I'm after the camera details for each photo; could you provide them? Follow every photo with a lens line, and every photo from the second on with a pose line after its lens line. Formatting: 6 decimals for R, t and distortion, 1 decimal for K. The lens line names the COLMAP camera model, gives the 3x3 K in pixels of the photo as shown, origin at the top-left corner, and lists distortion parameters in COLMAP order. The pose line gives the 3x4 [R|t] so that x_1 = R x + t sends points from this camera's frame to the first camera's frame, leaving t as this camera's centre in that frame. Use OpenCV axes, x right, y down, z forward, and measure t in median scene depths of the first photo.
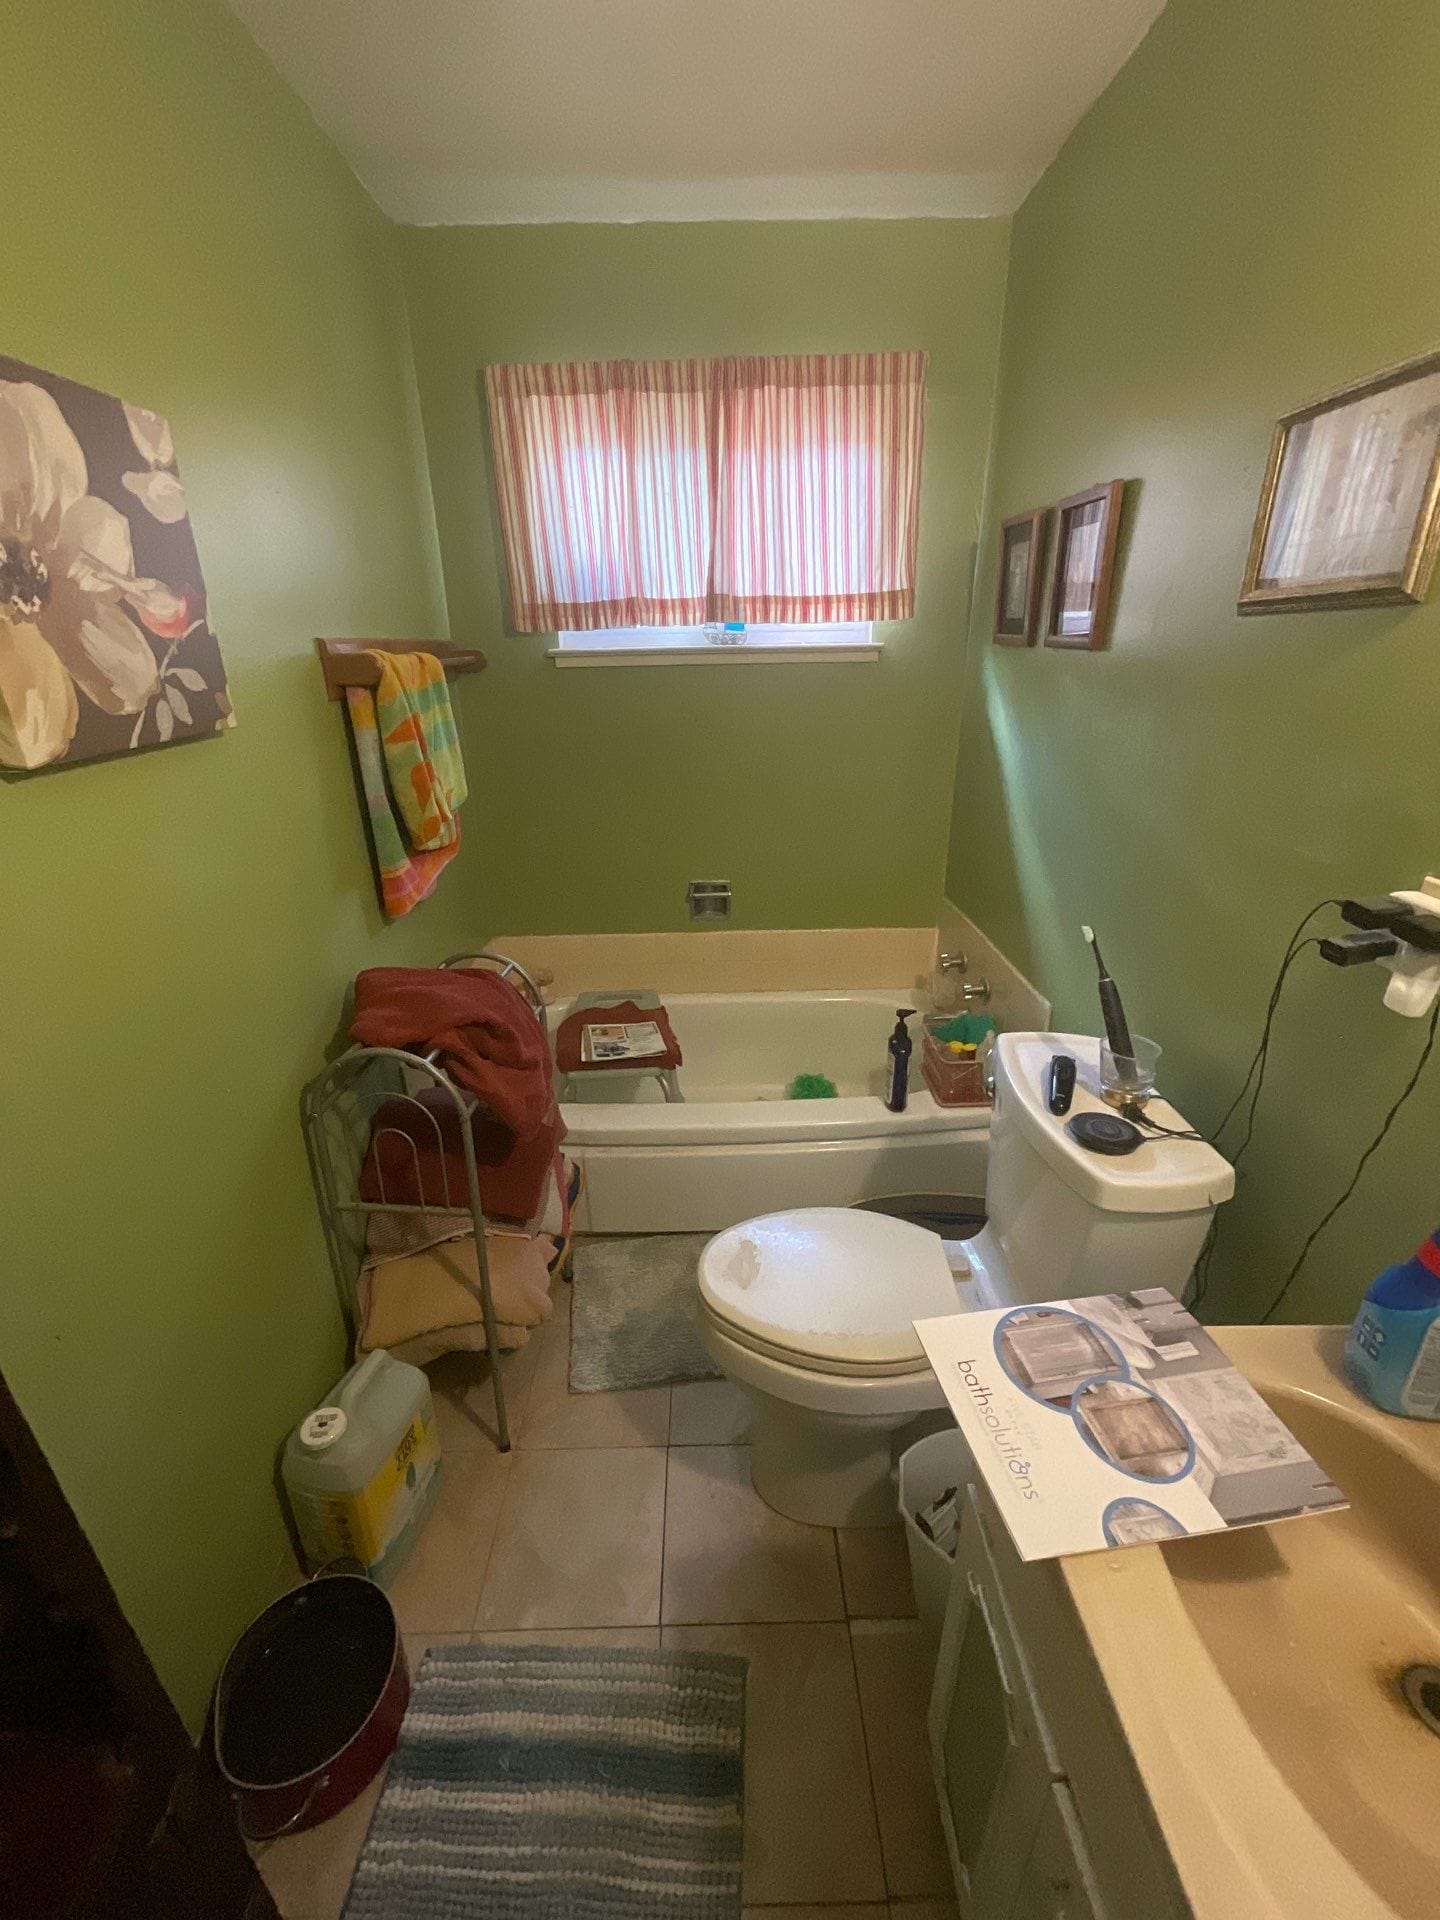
lens RADIAL K [[780.8, 0, 720.0], [0, 780.8, 960.0], [0, 0, 1]] dist [-0.010439, -0.000322]
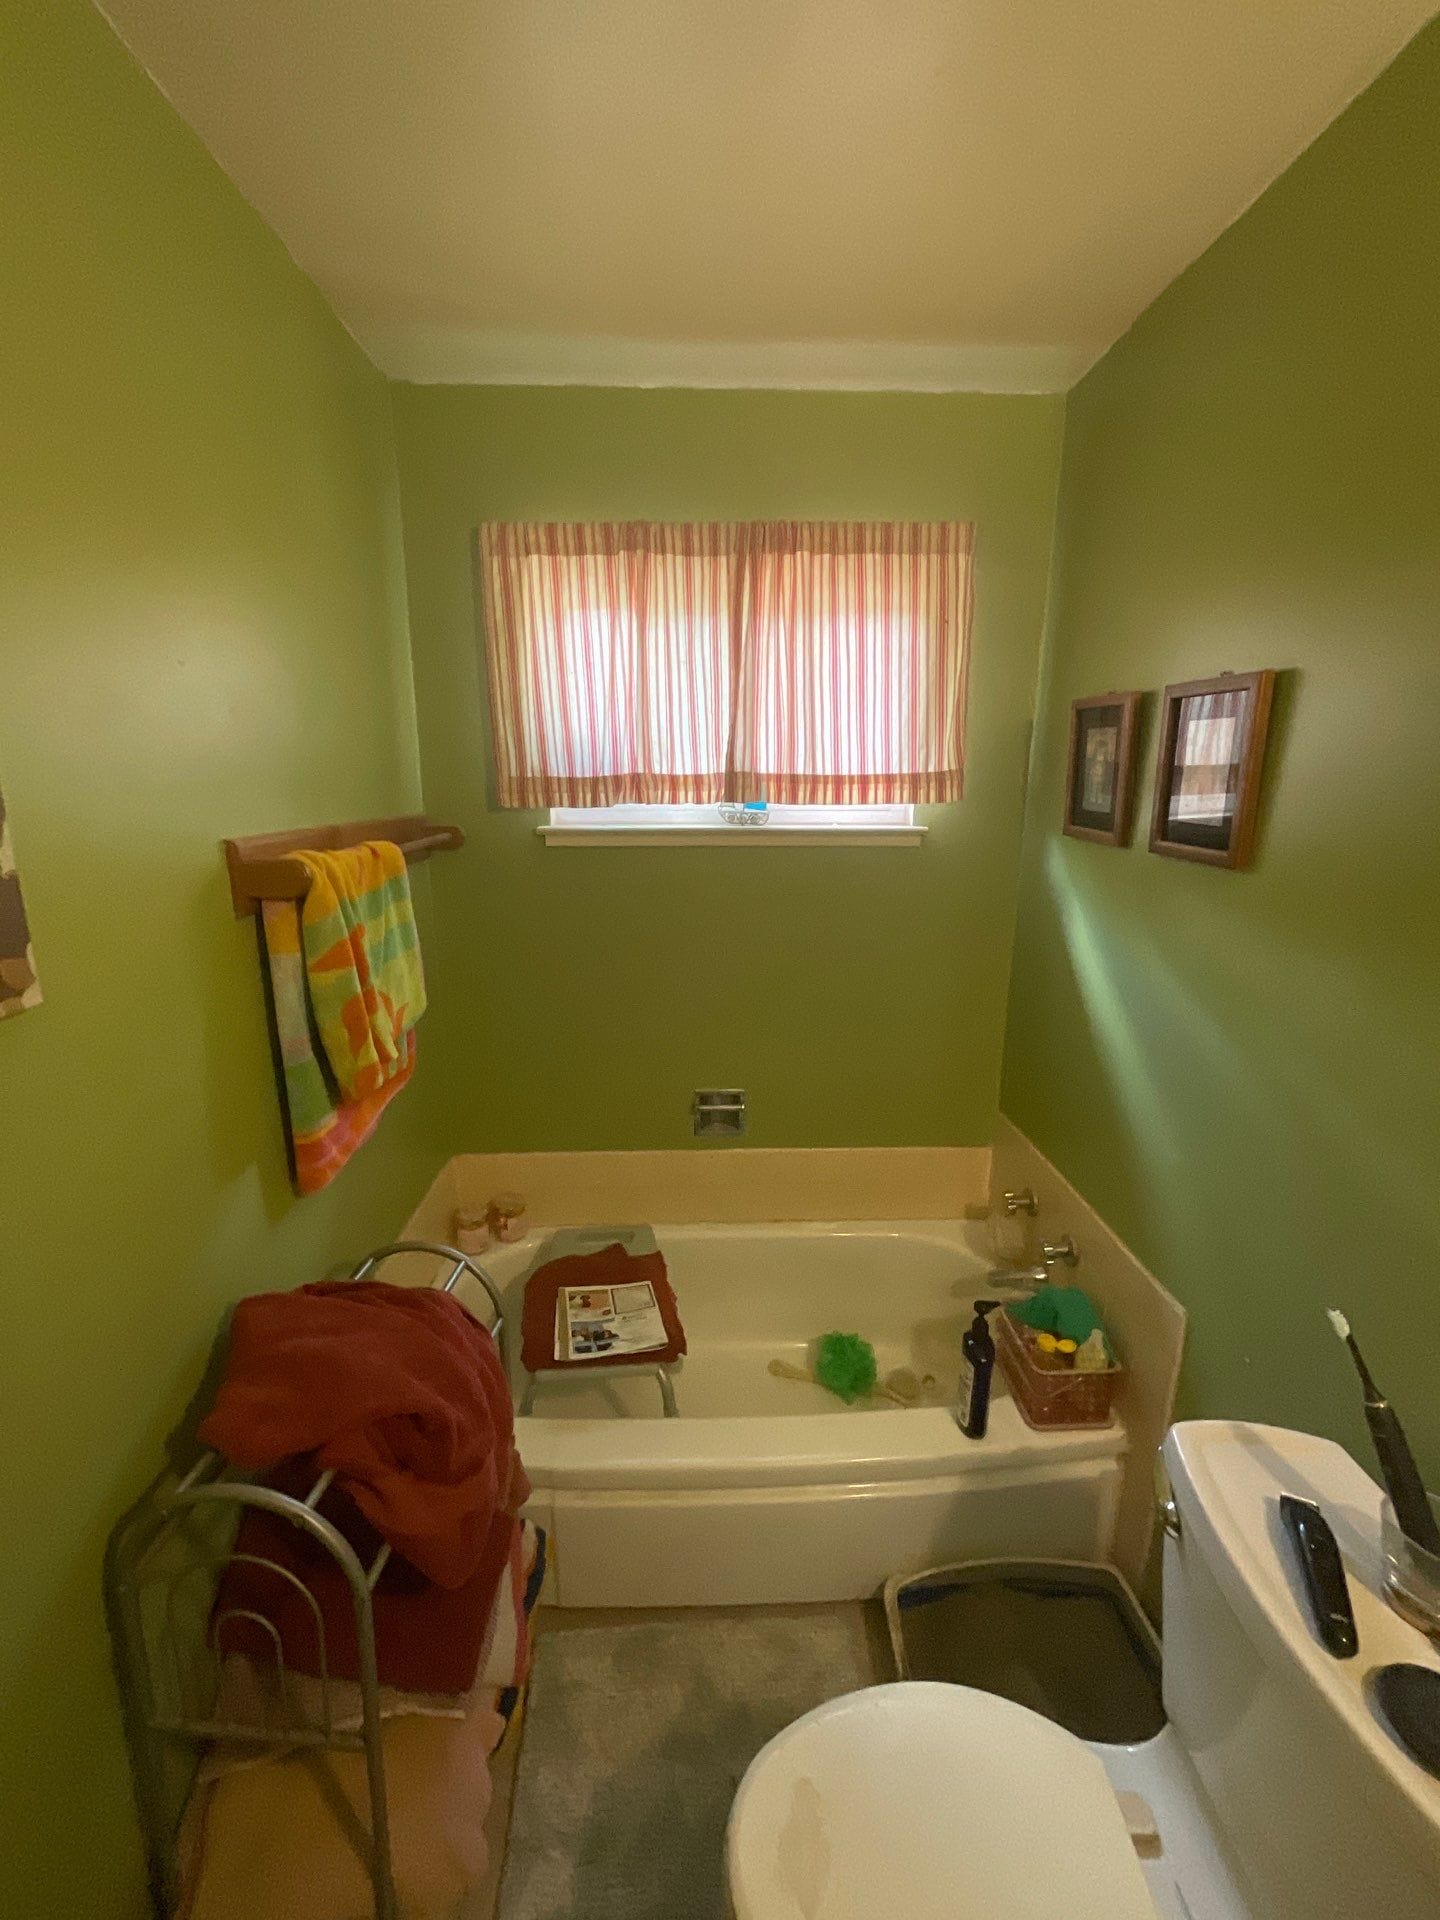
lens RADIAL K [[780.8, 0, 720.0], [0, 780.8, 960.0], [0, 0, 1]] dist [-0.010439, -0.000322]
pose [[0.999682, 0.015426, 0.019936, -0.039291], [-0.012111, 0.987553, -0.156820, -0.137479], [-0.022107, 0.156529, 0.987426, 0.195174]]
